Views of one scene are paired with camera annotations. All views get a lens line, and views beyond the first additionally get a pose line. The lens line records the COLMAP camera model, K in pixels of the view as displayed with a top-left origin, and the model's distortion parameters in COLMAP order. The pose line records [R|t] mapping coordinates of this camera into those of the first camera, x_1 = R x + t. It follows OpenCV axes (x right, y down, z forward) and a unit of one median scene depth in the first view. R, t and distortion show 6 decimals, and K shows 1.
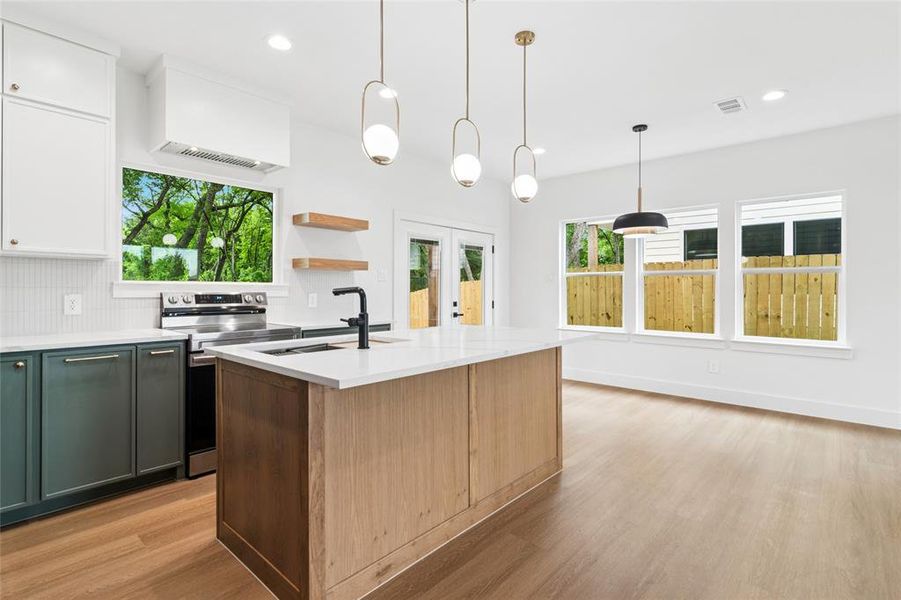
lens RADIAL K [[443.7, 0, 453.3], [0, 443.7, 289.5], [0, 0, 1]] dist [0.001755, 0.000229]
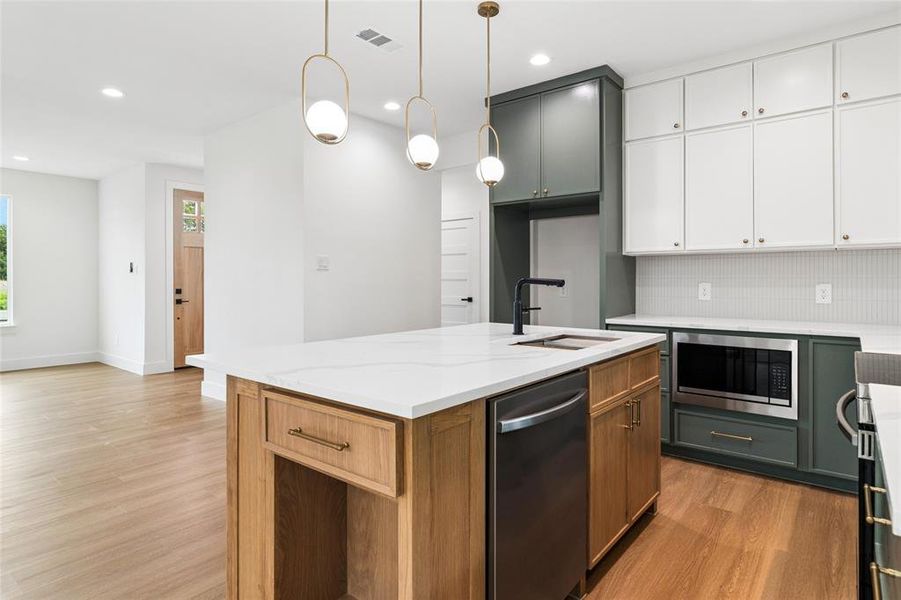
lens RADIAL K [[497.5, 0, 454.2], [0, 497.5, 280.6], [0, 0, 1]] dist [-0.001937, -0.000425]
pose [[-0.998544, 0.000383, -0.053943, 0.010809], [0.000375, 1.000000, 0.000163, 0.000018], [0.053943, 0.000142, -0.998544, 1.157529]]
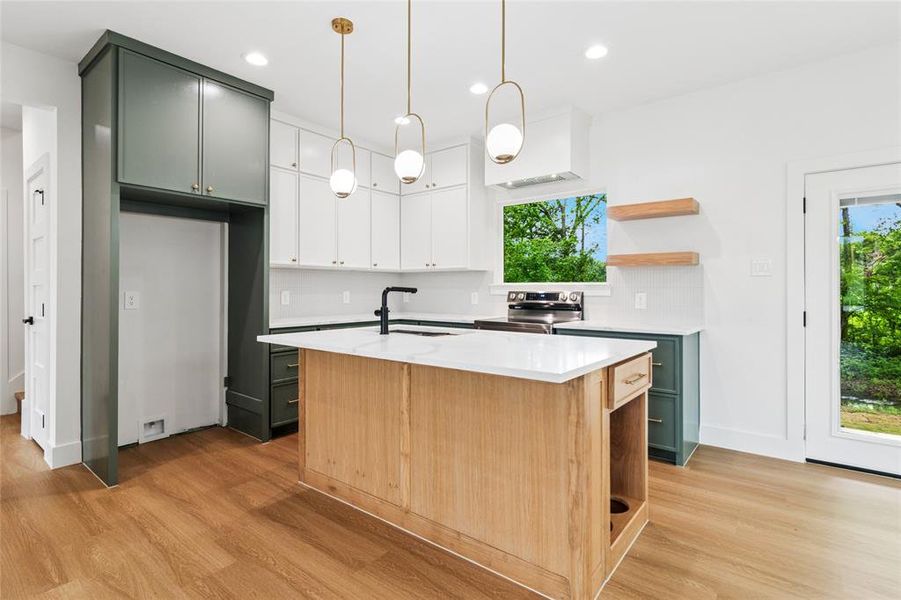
lens RADIAL K [[443.7, 0, 453.3], [0, 443.7, 289.5], [0, 0, 1]] dist [0.001755, 0.000229]
pose [[0.056583, -0.002145, -0.998396, 0.574795], [-0.000177, 0.999998, -0.002158, 0.003562], [0.998398, 0.000299, 0.056583, 0.590106]]
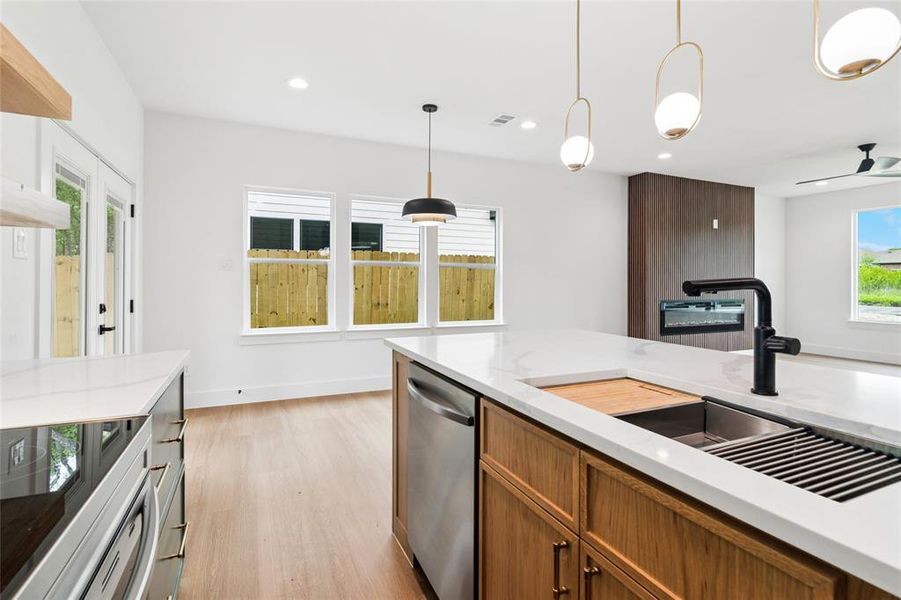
lens RADIAL K [[450.3, 0, 461.3], [0, 450.3, 279.7], [0, 0, 1]] dist [0.000326, 0.000262]
pose [[0.392960, 0.003184, 0.919550, -0.438788], [-0.003000, 0.999993, -0.002181, -0.000872], [-0.919551, -0.001902, 0.392966, 0.586619]]
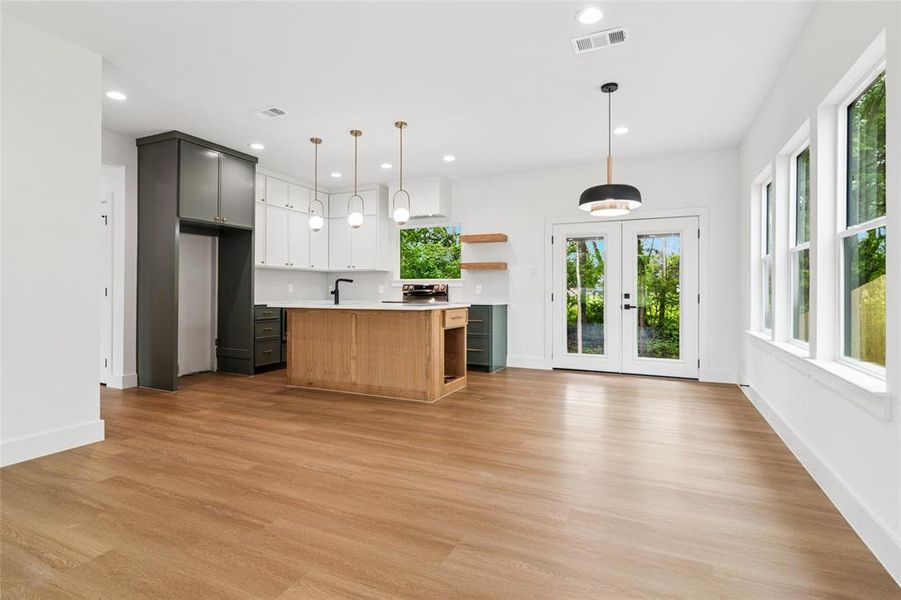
lens RADIAL K [[443.7, 0, 453.3], [0, 443.7, 289.5], [0, 0, 1]] dist [0.001755, 0.000229]
pose [[0.285770, -0.005404, -0.958283, 1.199635], [-0.003001, 0.999974, -0.006534, 0.036339], [0.958294, 0.004743, 0.285746, 0.481002]]
